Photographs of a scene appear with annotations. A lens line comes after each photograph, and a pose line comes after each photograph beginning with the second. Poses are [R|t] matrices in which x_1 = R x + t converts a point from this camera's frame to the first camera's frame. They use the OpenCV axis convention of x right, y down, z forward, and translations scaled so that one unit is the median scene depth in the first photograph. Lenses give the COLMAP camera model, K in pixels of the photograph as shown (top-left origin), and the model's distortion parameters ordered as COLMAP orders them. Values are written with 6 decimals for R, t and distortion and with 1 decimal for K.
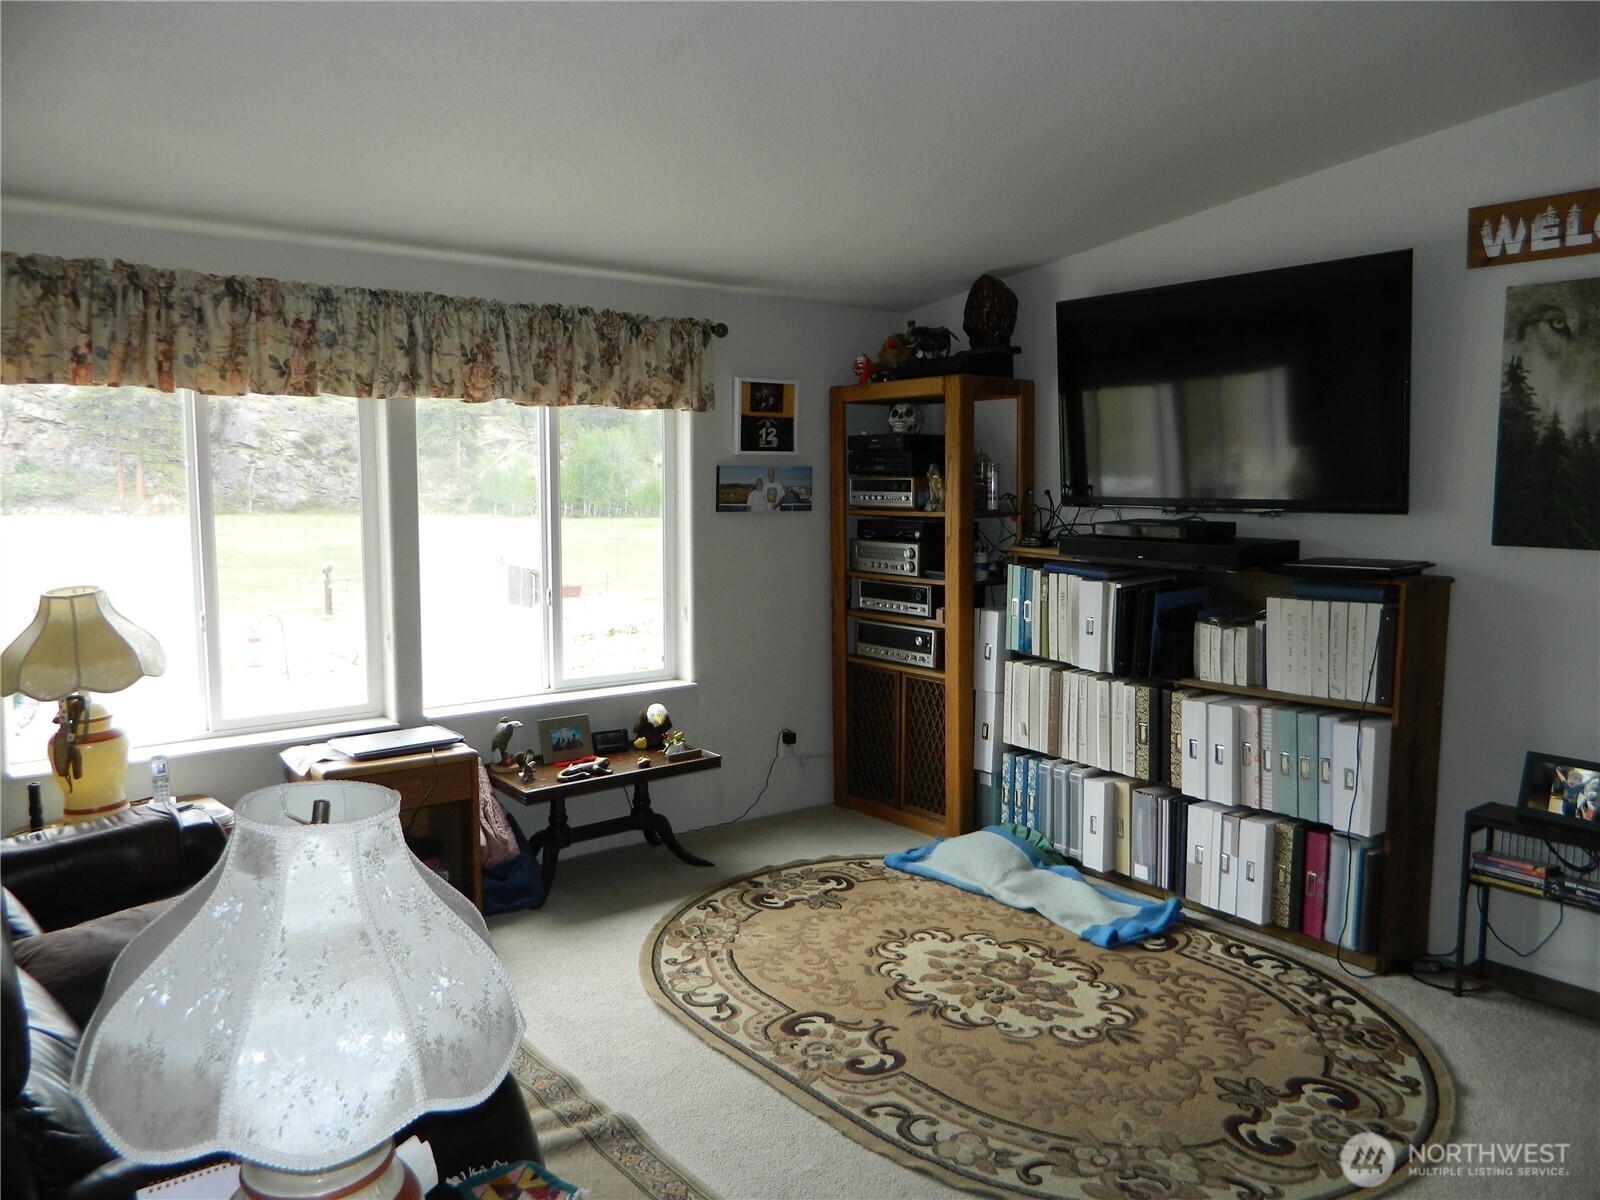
lens RADIAL K [[1194.5, 0, 800.5], [0, 1194.5, 589.7], [0, 0, 1]] dist [-0.004504, 0.000983]
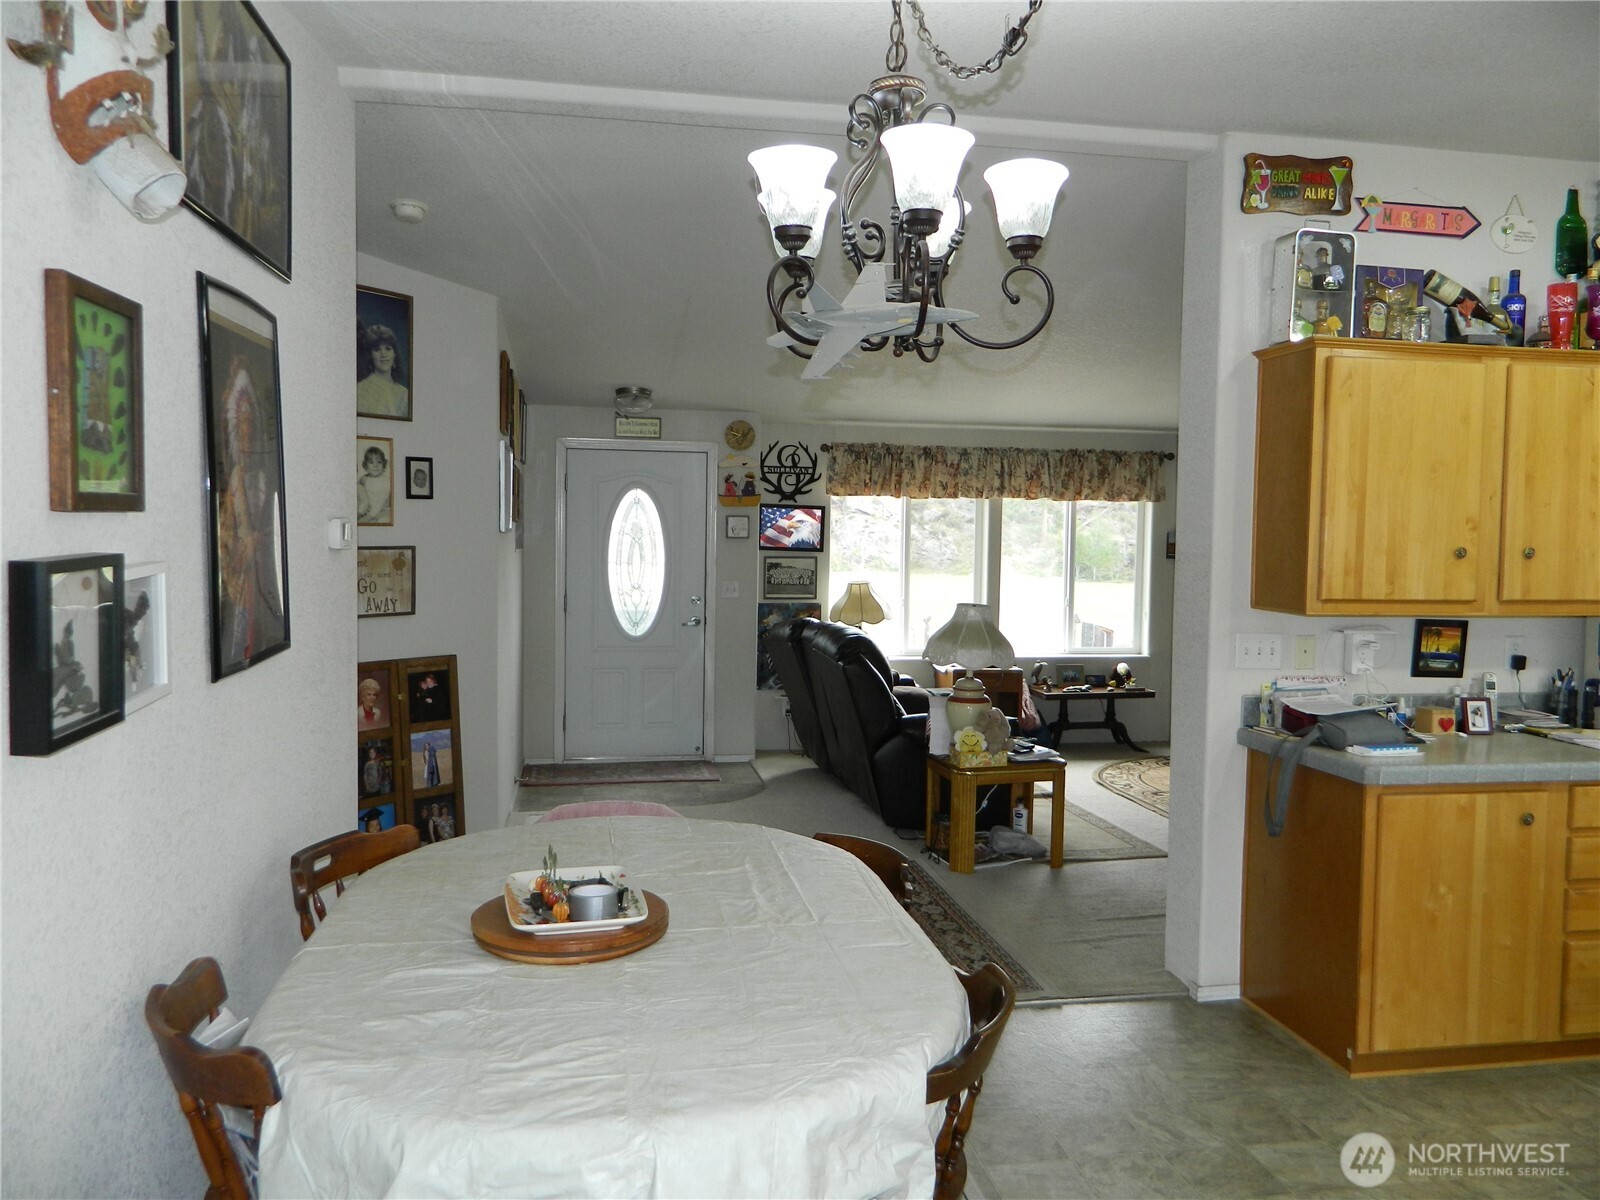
lens RADIAL K [[1194.5, 0, 801.8], [0, 1194.5, 600.7], [0, 0, 1]] dist [-0.004504, 0.000983]
pose [[0.887450, 0.034899, -0.459580, 0.302283], [-0.055870, 0.997922, -0.032107, 0.094945], [0.457504, 0.054170, 0.887556, -0.914703]]
